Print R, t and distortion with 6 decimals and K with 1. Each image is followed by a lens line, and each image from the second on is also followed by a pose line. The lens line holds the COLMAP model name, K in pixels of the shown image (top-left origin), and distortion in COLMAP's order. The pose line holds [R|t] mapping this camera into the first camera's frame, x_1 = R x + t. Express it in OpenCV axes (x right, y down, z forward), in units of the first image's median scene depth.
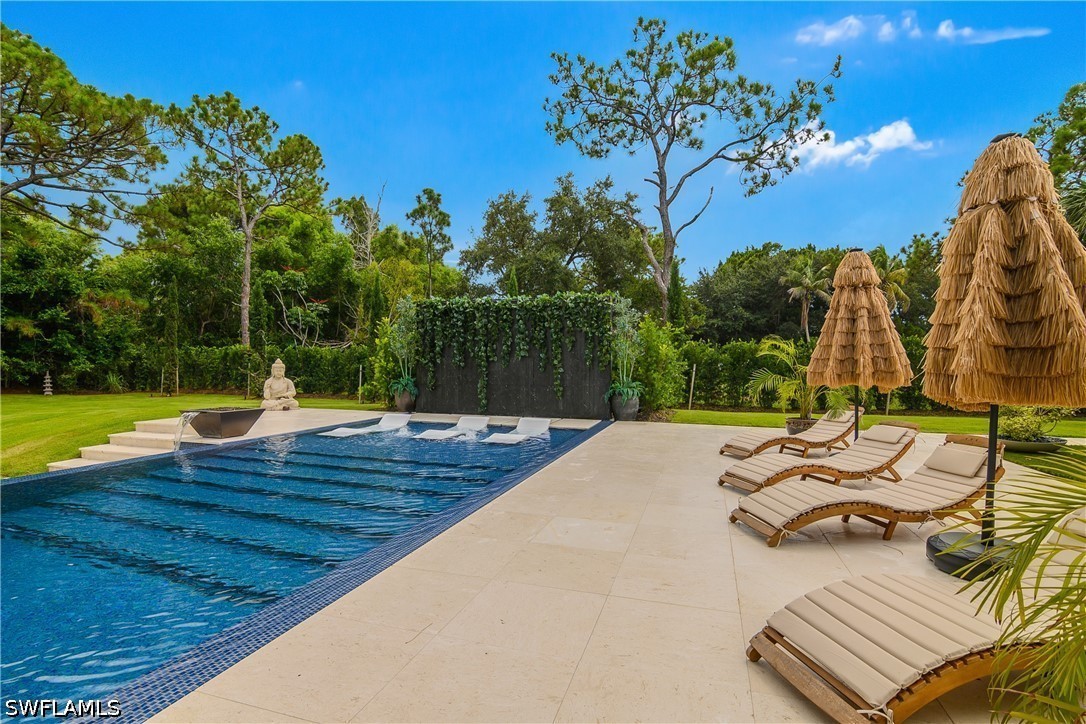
lens RADIAL K [[531.5, 0, 537.4], [0, 531.5, 368.9], [0, 0, 1]] dist [-0.028423, 0.000706]
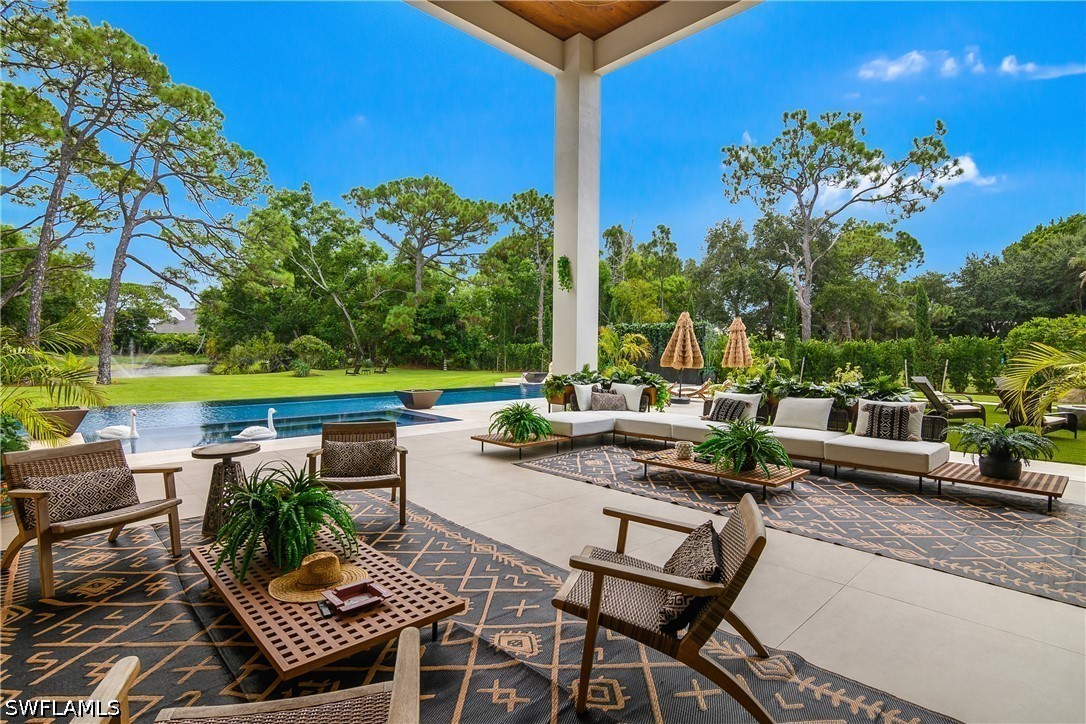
lens RADIAL K [[541.4, 0, 540.7], [0, 541.4, 375.5], [0, 0, 1]] dist [-0.024340, 0.000133]
pose [[0.876765, 0.025155, -0.480260, 0.256055], [-0.009355, 0.999334, 0.035264, -0.003339], [0.480828, -0.026425, 0.876417, -0.474739]]
